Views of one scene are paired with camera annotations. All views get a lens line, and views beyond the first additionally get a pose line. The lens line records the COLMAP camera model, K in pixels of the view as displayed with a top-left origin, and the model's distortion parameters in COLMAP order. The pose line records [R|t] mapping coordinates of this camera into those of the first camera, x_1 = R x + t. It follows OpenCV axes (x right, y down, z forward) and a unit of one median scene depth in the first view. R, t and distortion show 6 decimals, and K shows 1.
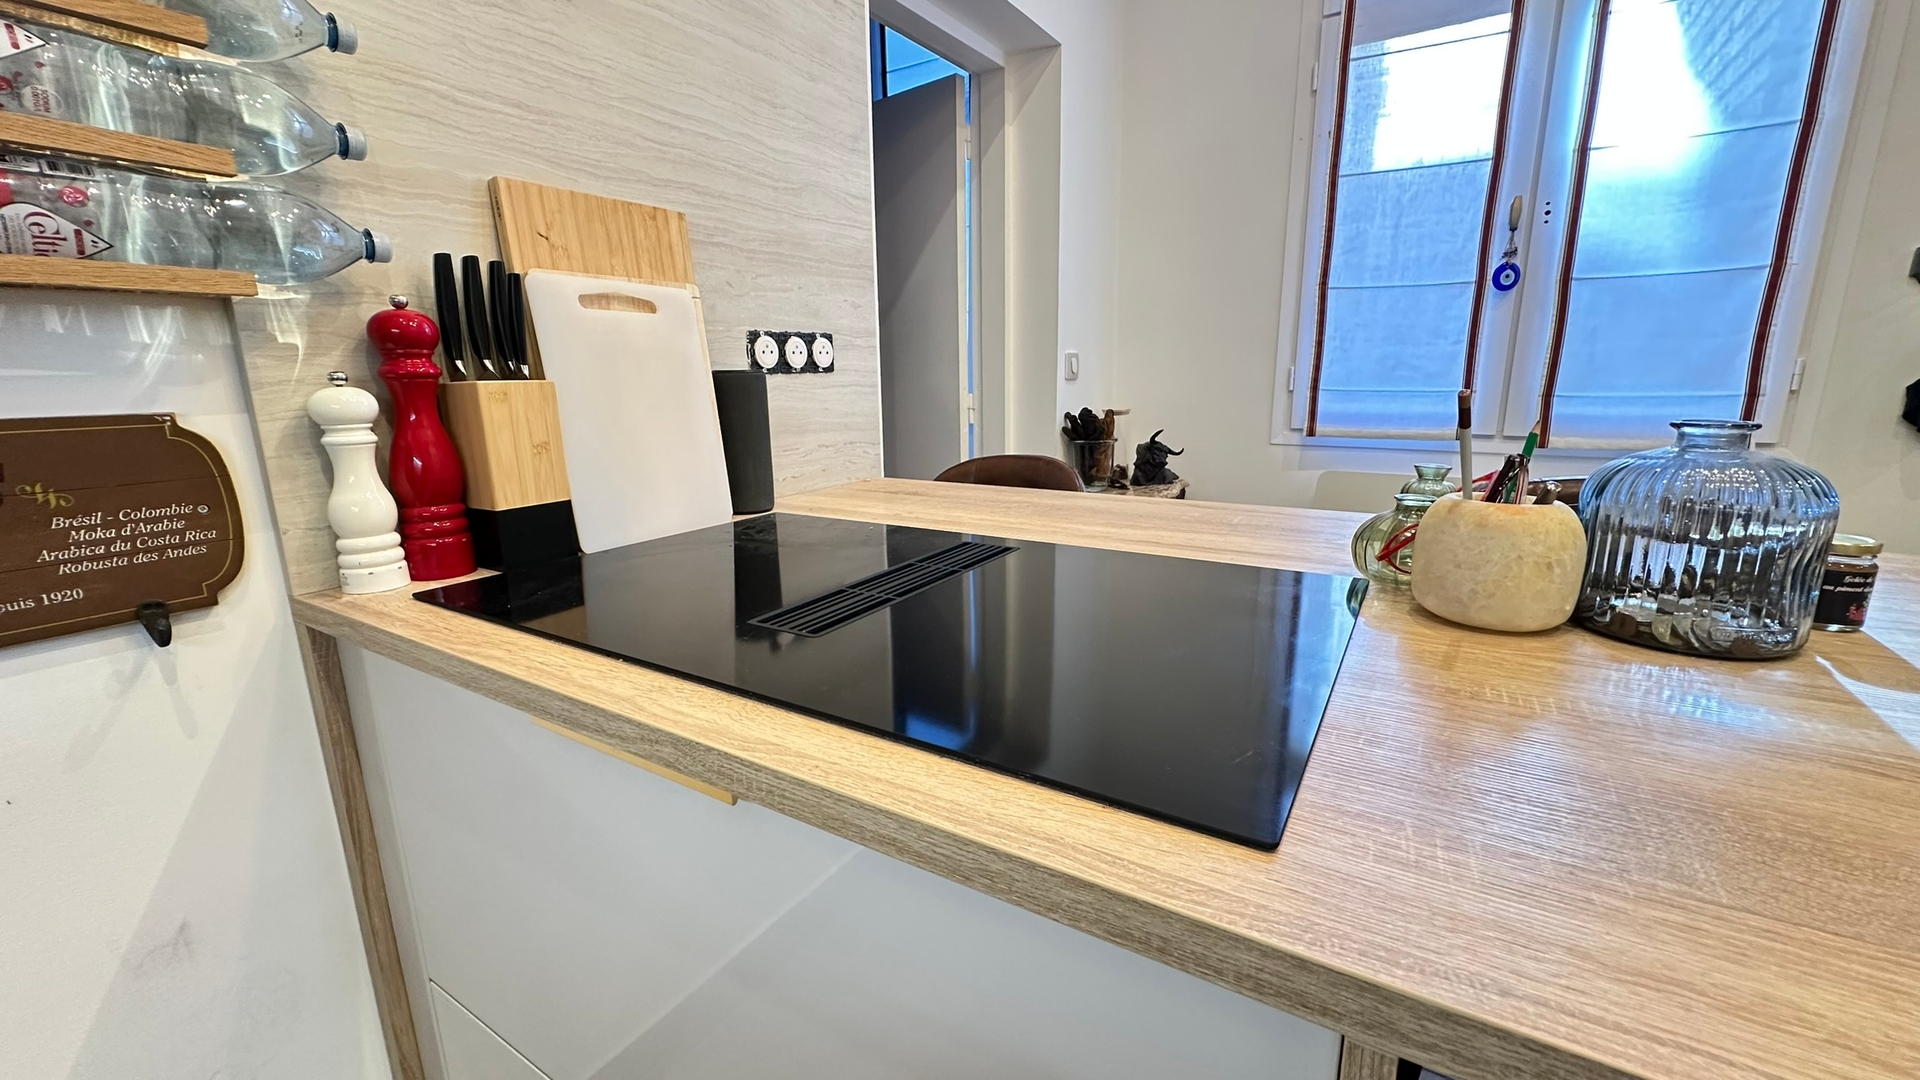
lens RADIAL K [[758.7, 0, 951.4], [0, 758.7, 538.9], [0, 0, 1]] dist [-0.001790, -0.000198]
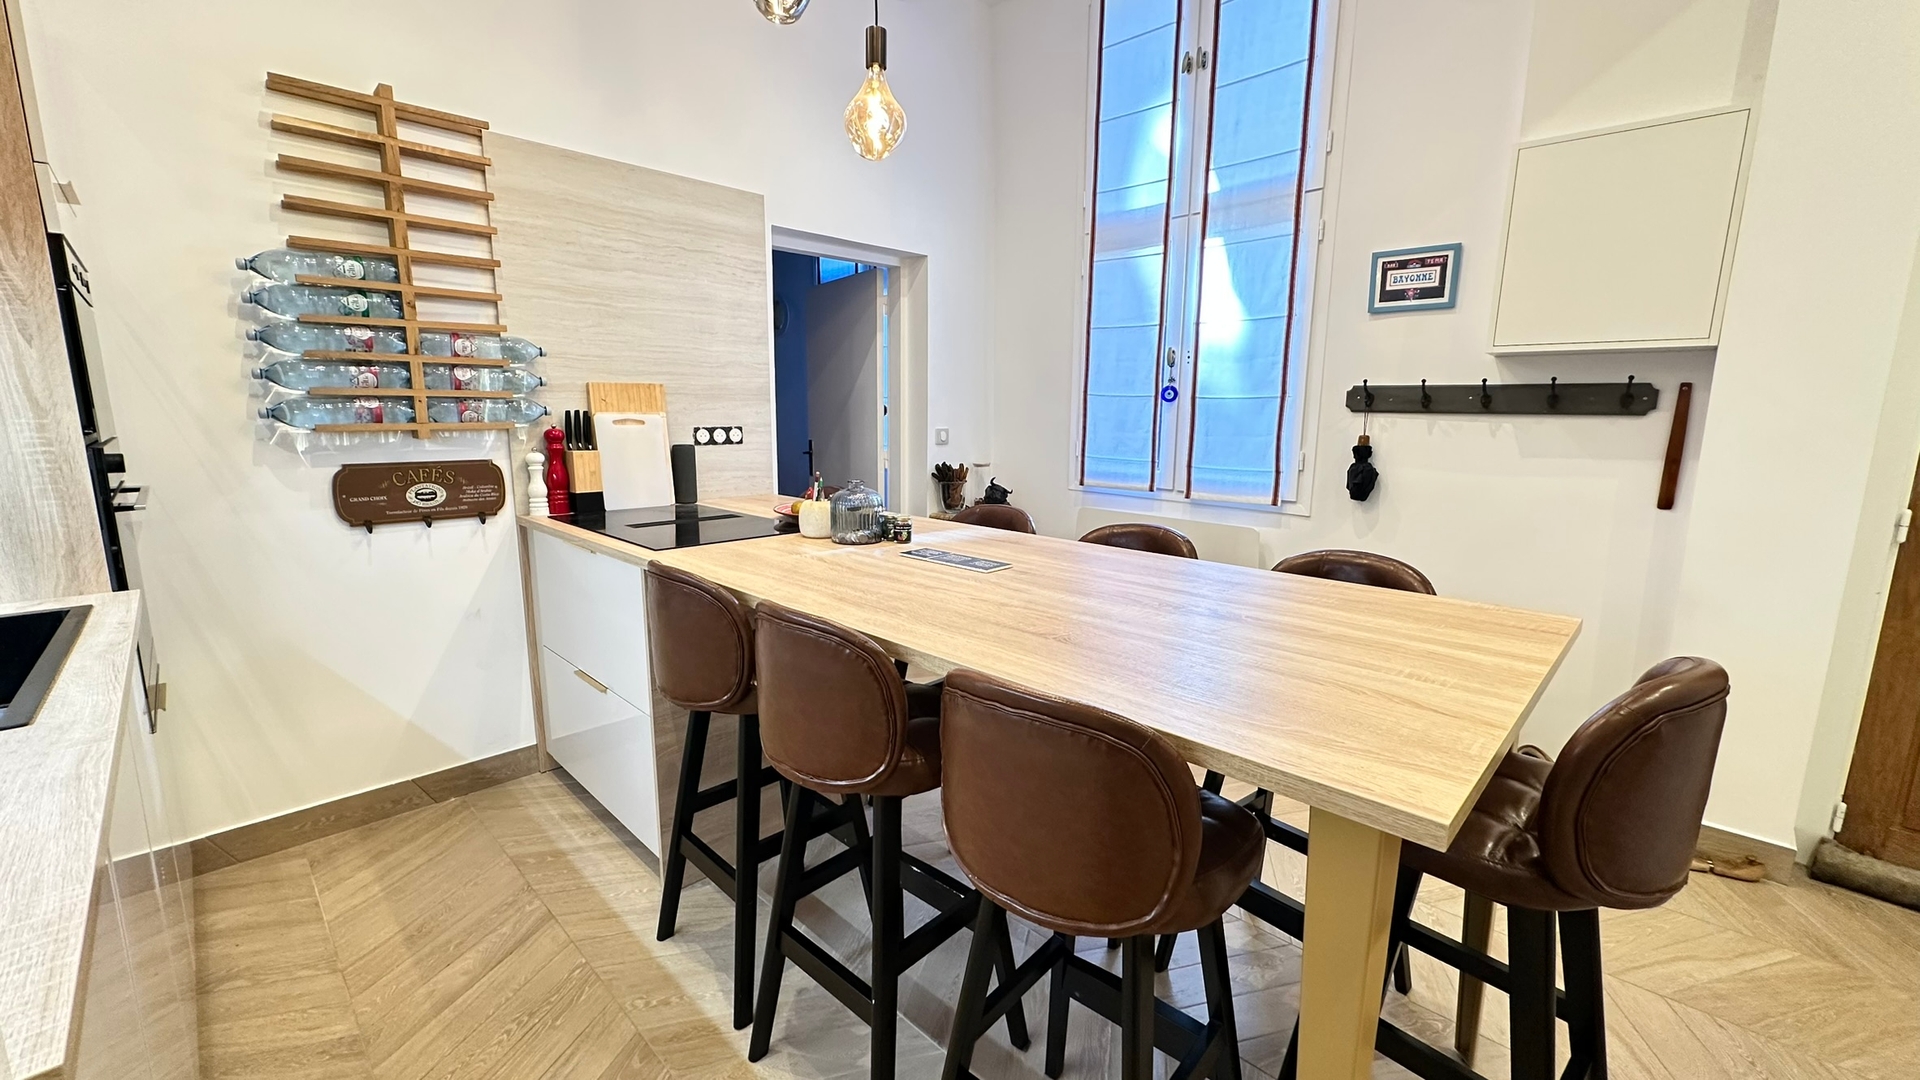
lens RADIAL K [[758.7, 0, 951.4], [0, 758.7, 538.9], [0, 0, 1]] dist [-0.001790, -0.000198]
pose [[0.977217, 0.058734, -0.203956, 1.424198], [-0.068738, 0.996737, -0.042310, 0.162390], [0.200805, 0.055365, 0.978065, -1.580320]]
